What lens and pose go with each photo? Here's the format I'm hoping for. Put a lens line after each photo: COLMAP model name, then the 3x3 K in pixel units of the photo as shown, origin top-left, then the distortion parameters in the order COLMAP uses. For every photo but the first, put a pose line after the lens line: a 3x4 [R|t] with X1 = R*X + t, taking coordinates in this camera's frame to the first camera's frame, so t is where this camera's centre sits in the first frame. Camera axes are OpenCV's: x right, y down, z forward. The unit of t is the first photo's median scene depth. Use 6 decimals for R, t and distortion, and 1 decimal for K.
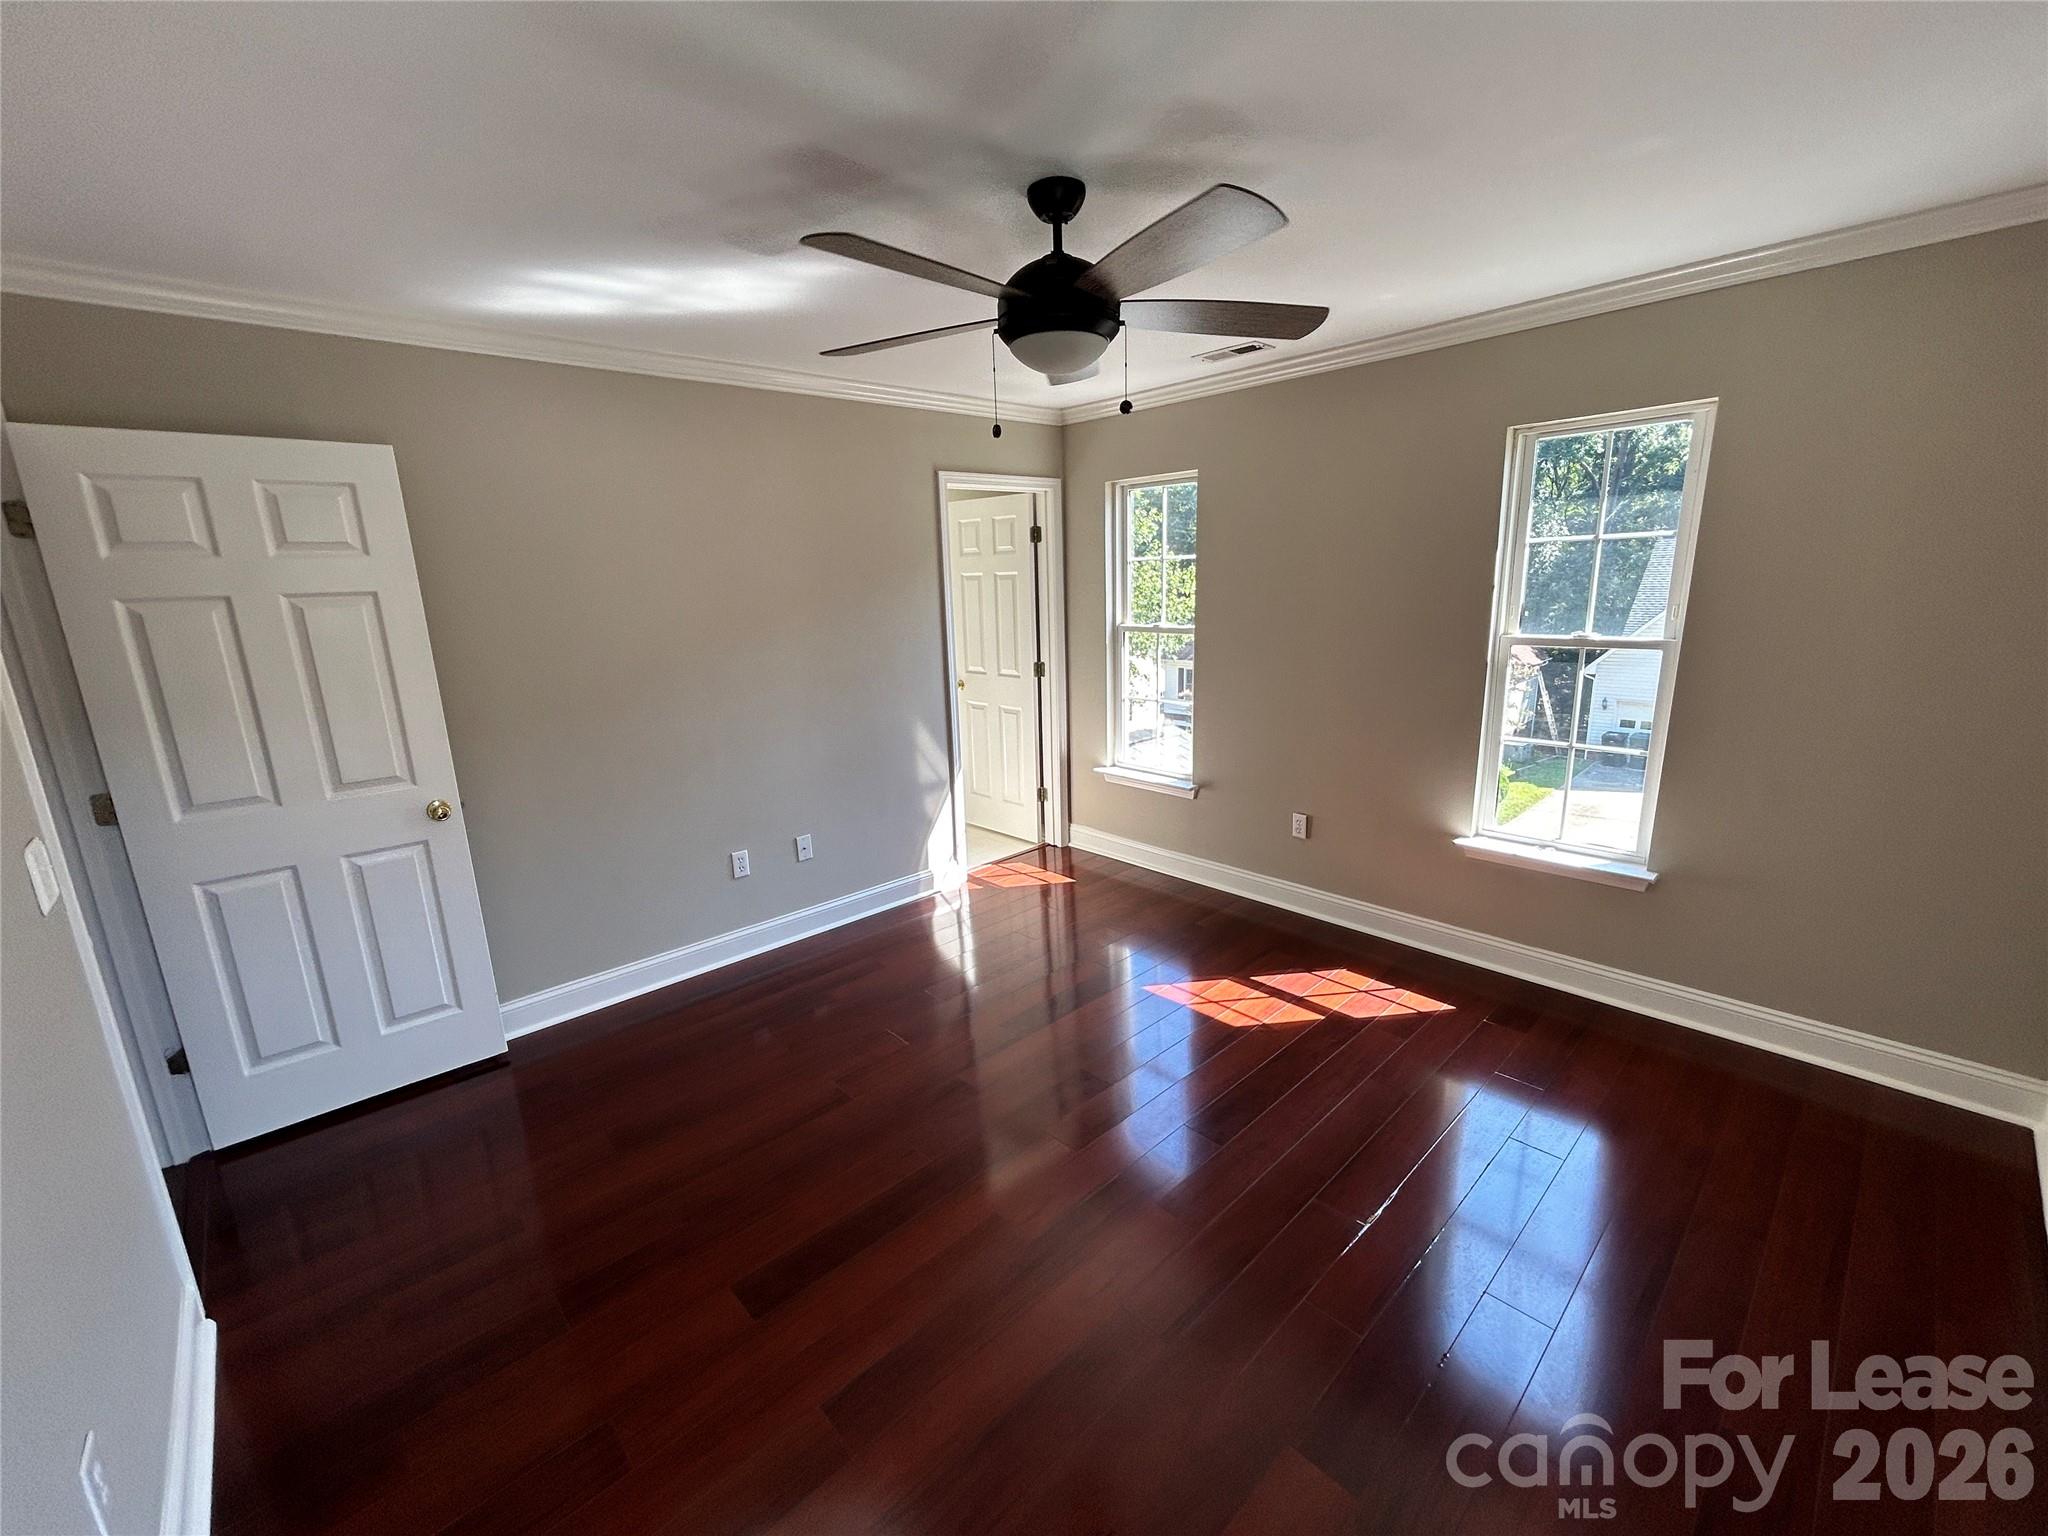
lens RADIAL K [[829.8, 0, 1024.0], [0, 829.8, 768.0], [0, 0, 1]] dist [-0.002205, -0.000365]
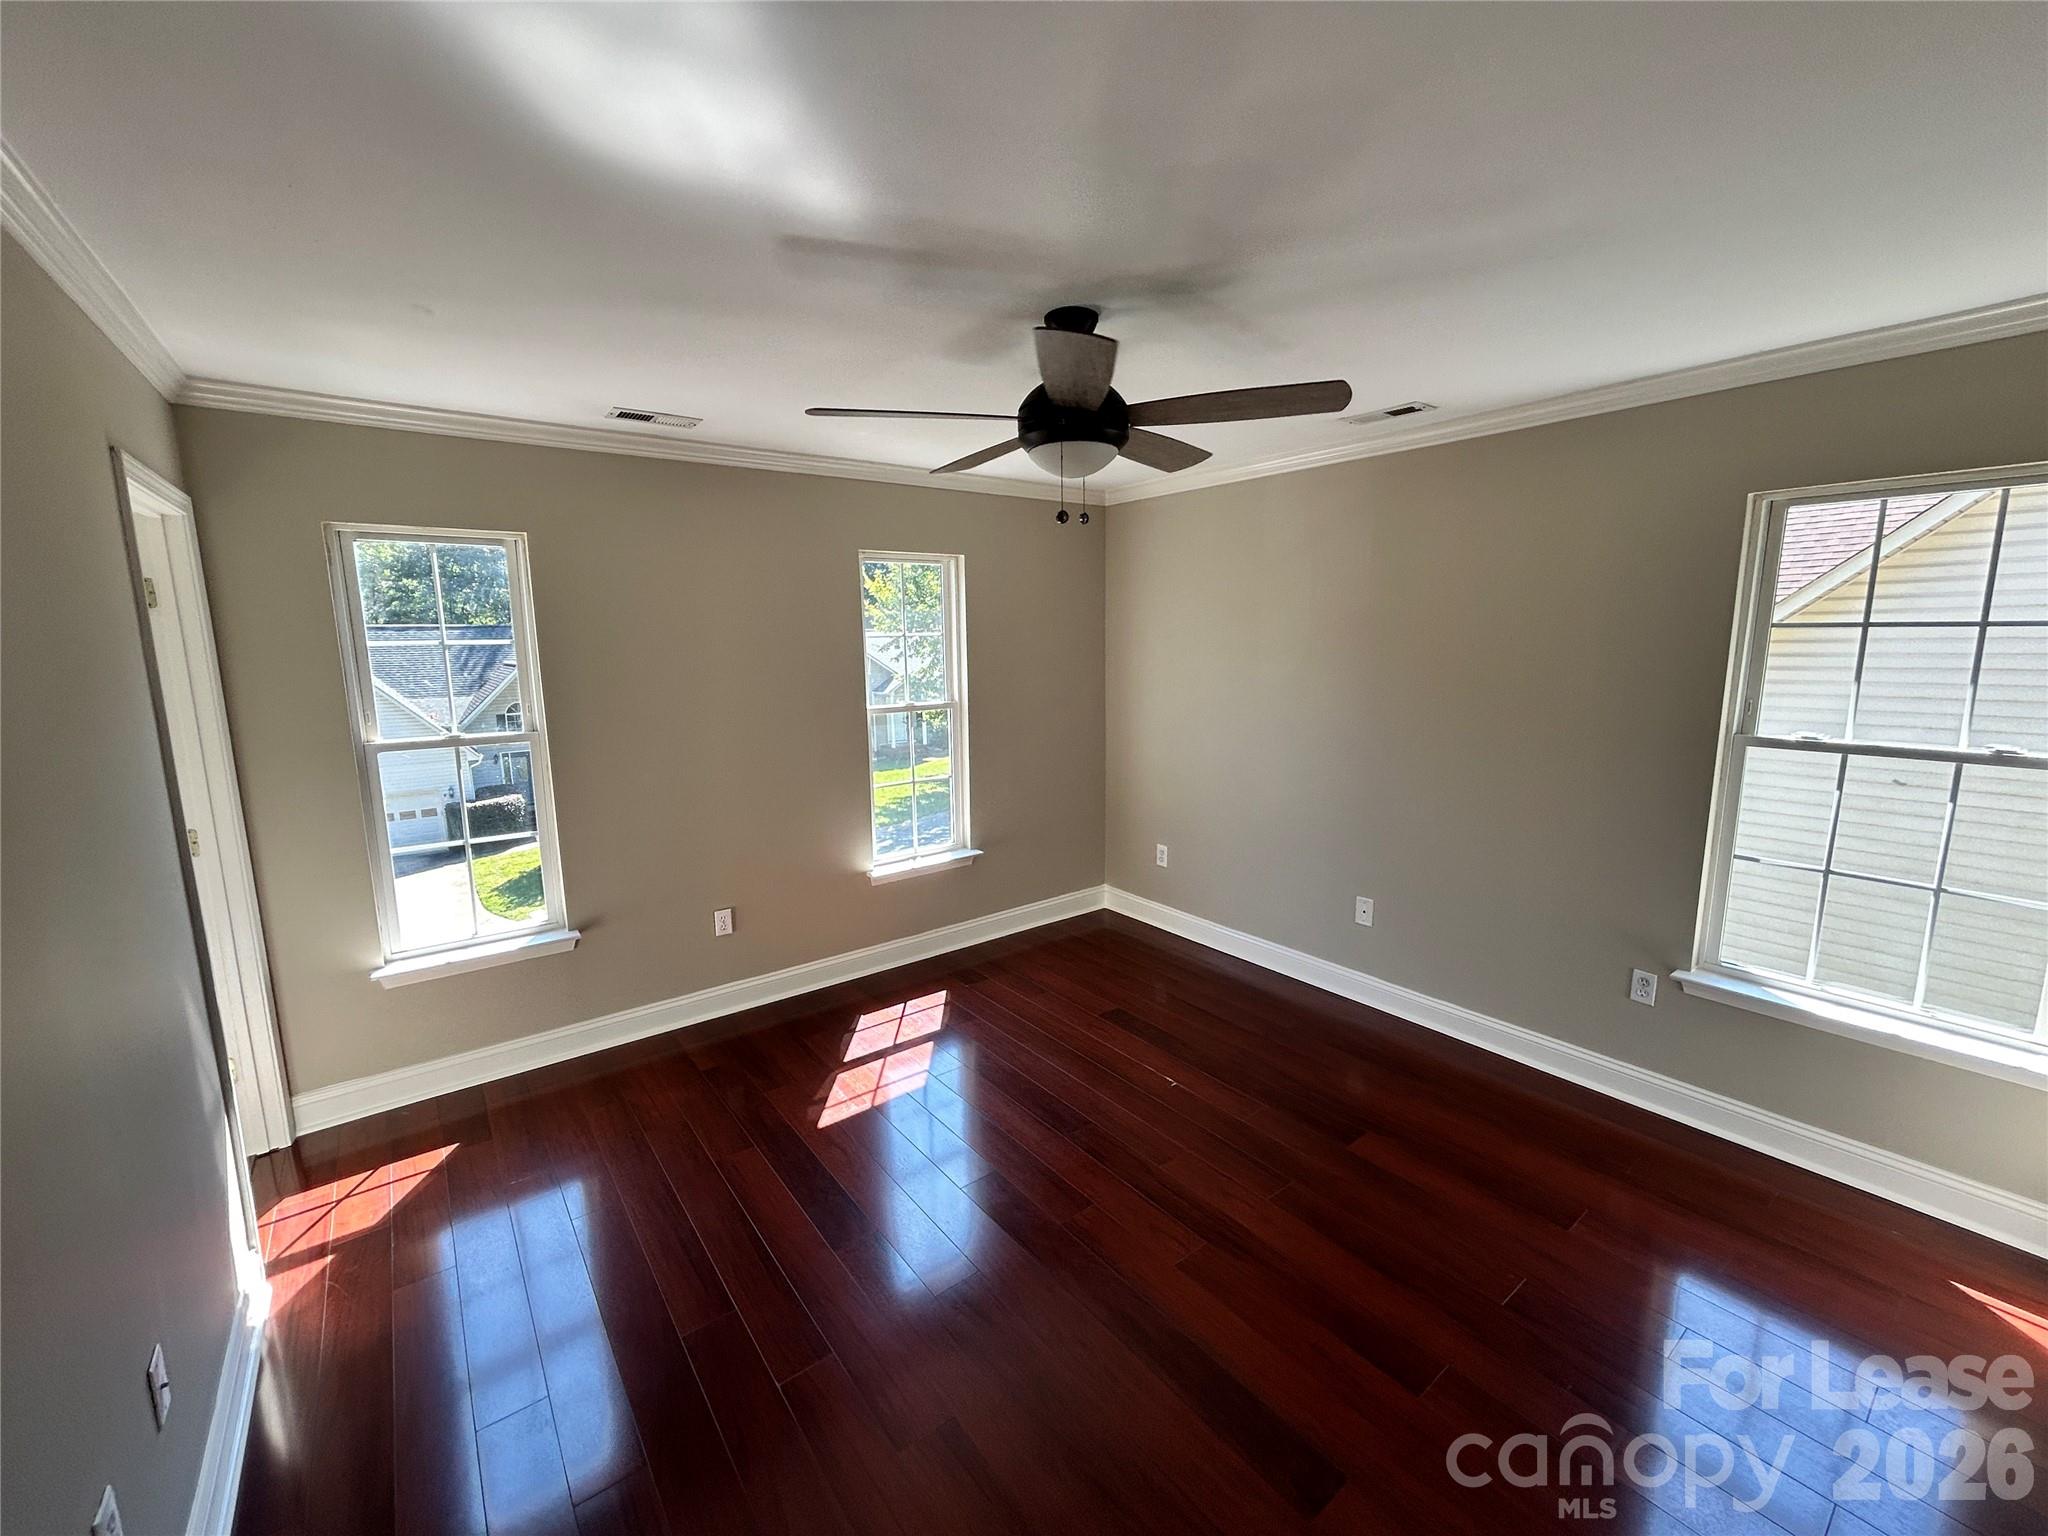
lens RADIAL K [[829.8, 0, 1024.0], [0, 829.8, 768.0], [0, 0, 1]] dist [-0.002205, -0.000365]
pose [[0.099398, -0.127607, 0.986831, -0.546337], [0.235530, 0.966577, 0.101265, -0.115566], [-0.966771, 0.222363, 0.126131, 0.506830]]
